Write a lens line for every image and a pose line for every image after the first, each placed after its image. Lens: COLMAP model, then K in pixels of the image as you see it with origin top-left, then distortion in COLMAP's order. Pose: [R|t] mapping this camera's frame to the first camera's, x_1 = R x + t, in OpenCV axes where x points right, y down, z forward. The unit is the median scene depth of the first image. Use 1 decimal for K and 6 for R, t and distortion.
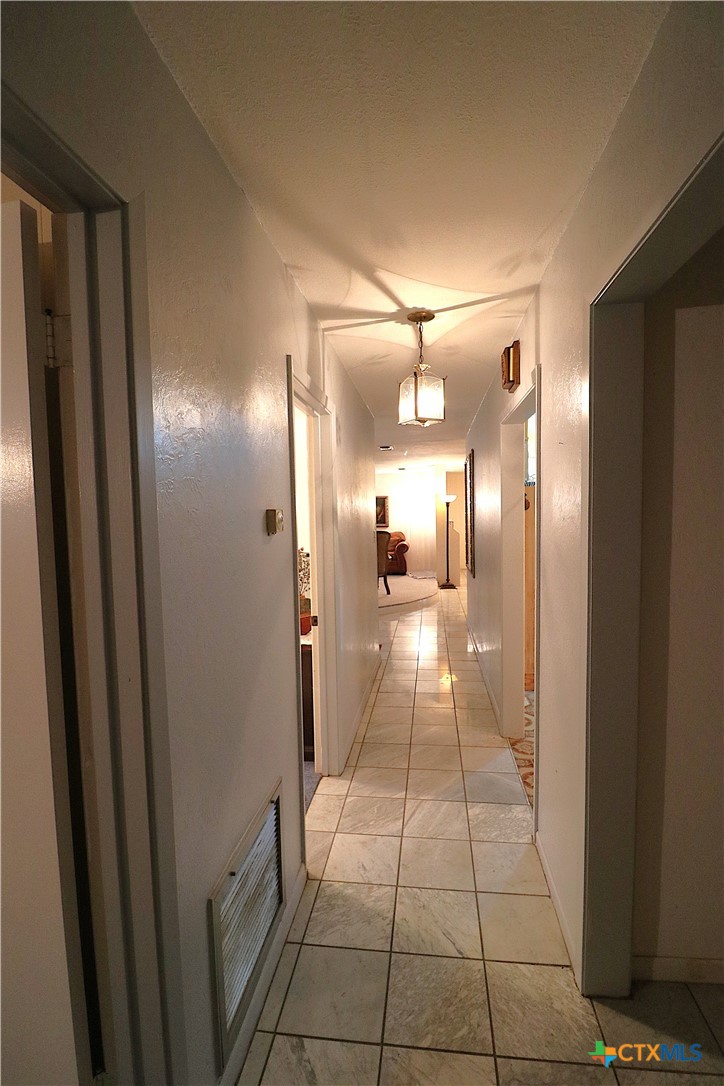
lens RADIAL K [[501.1, 0, 364.0], [0, 501.1, 543.9], [0, 0, 1]] dist [-0.021311, -0.002440]
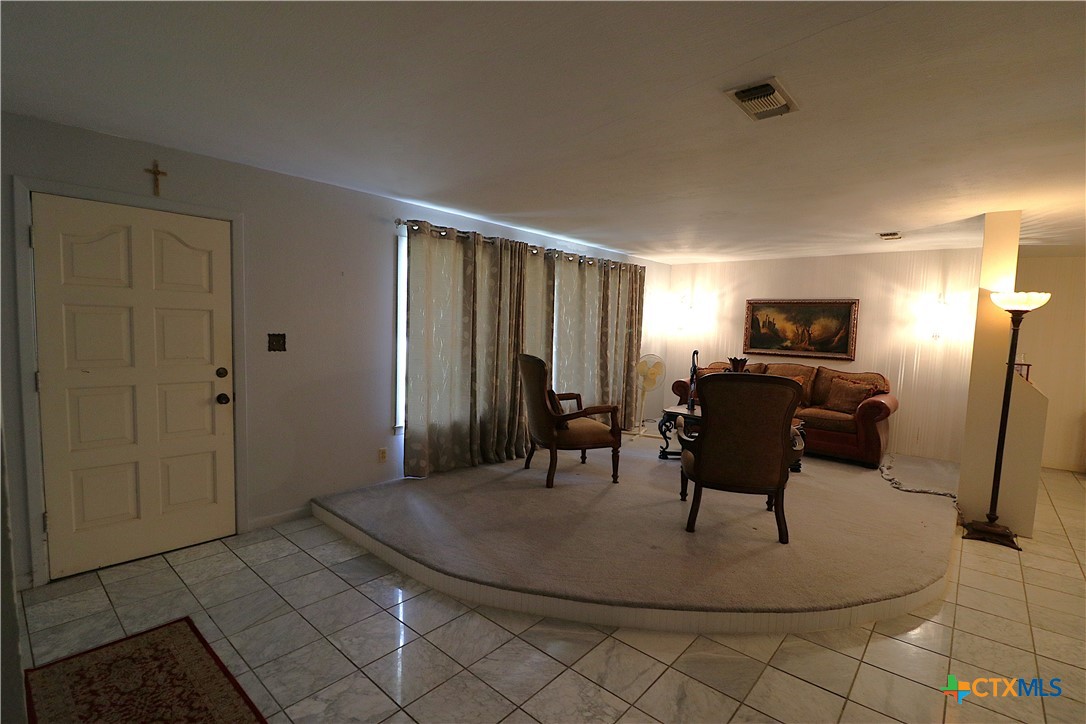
lens RADIAL K [[501.1, 0, 537.7], [0, 501.1, 364.8], [0, 0, 1]] dist [-0.021311, -0.002440]
pose [[0.826355, 0.093736, -0.555294, 0.077494], [-0.085119, 0.995511, 0.041377, -0.028659], [0.556680, 0.013074, 0.830624, 0.494179]]
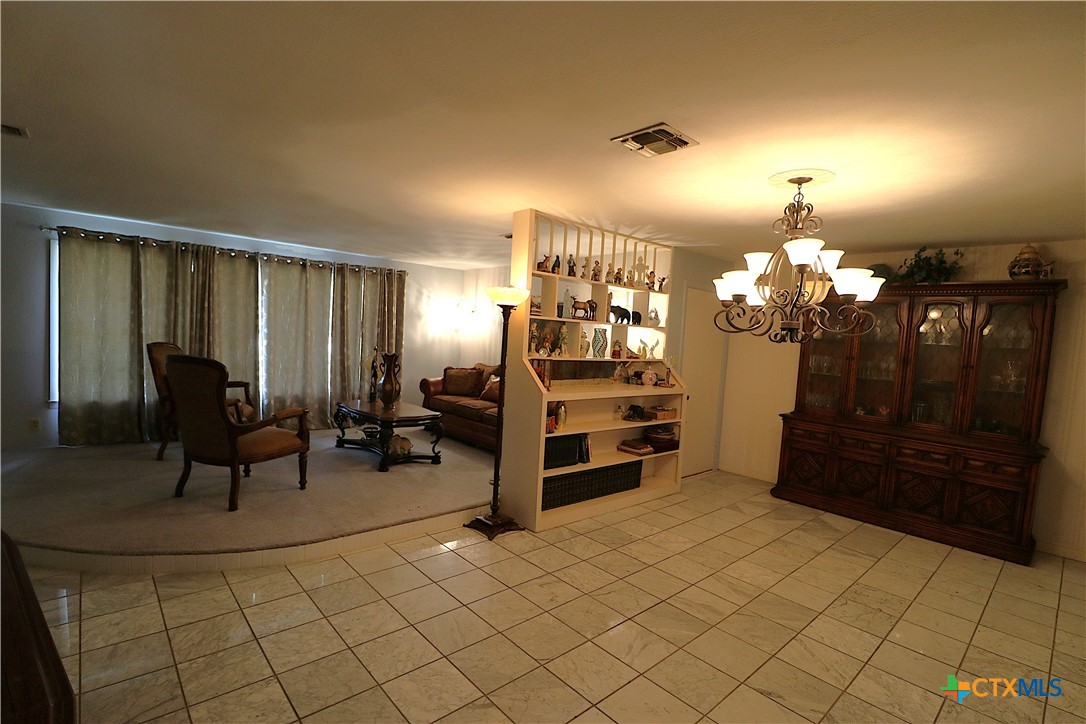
lens RADIAL K [[501.1, 0, 542.3], [0, 501.1, 367.6], [0, 0, 1]] dist [-0.021311, -0.002440]
pose [[0.763011, 0.104816, -0.637831, 0.432759], [-0.110865, 0.993364, 0.030619, -0.051481], [0.636808, 0.047350, 0.769567, 0.719230]]
